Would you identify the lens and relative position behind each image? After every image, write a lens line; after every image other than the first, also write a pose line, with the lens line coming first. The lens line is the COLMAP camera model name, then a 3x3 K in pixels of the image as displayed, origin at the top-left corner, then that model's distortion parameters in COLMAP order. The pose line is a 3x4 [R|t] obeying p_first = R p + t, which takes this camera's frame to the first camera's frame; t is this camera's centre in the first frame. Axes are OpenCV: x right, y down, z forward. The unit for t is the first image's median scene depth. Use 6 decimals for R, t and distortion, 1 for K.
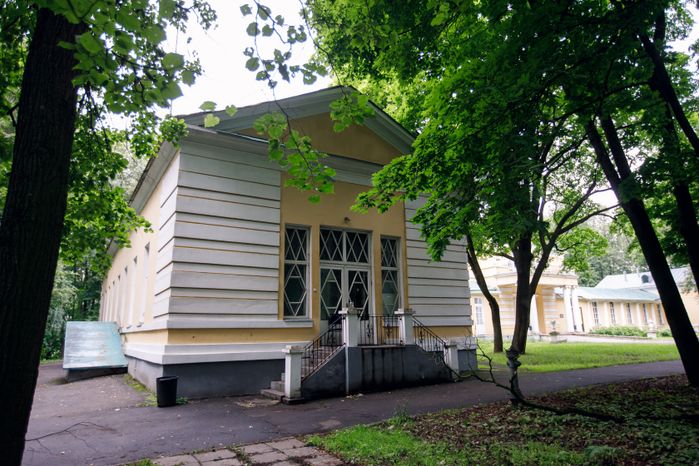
lens RADIAL K [[458.5, 0, 344.6], [0, 458.5, 233.2], [0, 0, 1]] dist [-0.022429, 0.001995]
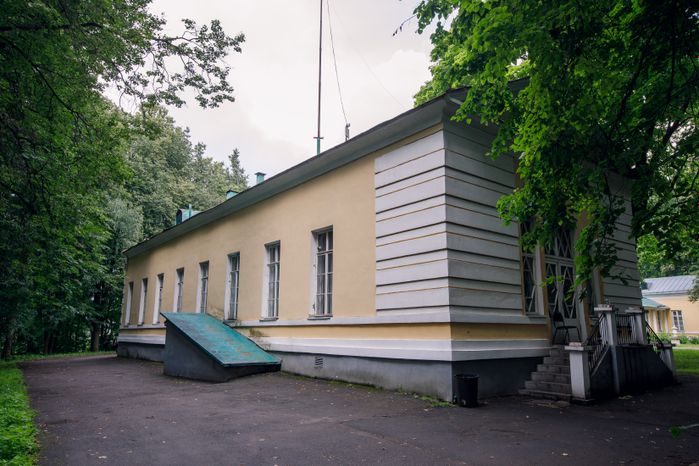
lens RADIAL K [[492.0, 0, 349.5], [0, 492.0, 236.7], [0, 0, 1]] dist [0.002965, 0.005903]
pose [[0.990578, 0.048061, 0.128238, -0.664234], [-0.051115, 0.998480, 0.020626, 0.026396], [-0.127052, -0.026986, 0.991529, 0.052321]]
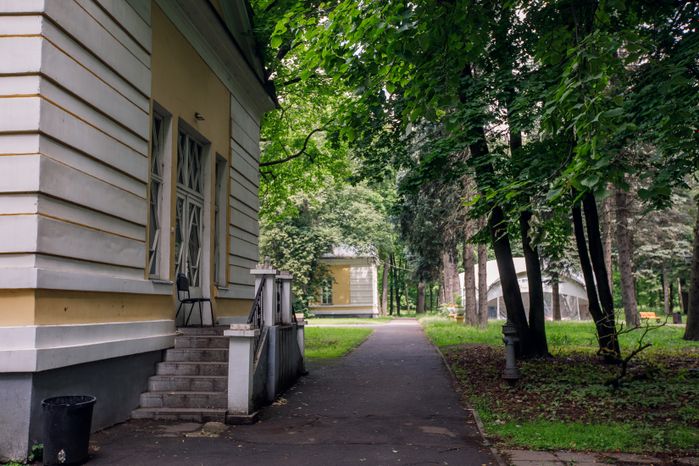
lens RADIAL K [[674.2, 0, 350.9], [0, 674.2, 232.7], [0, 0, 1]] dist [0.067043, 0.000000]
pose [[0.584524, 0.104086, 0.804672, -0.675425], [-0.175510, 0.984478, 0.000149, 0.098133], [-0.792166, -0.141315, 0.593719, 0.368016]]
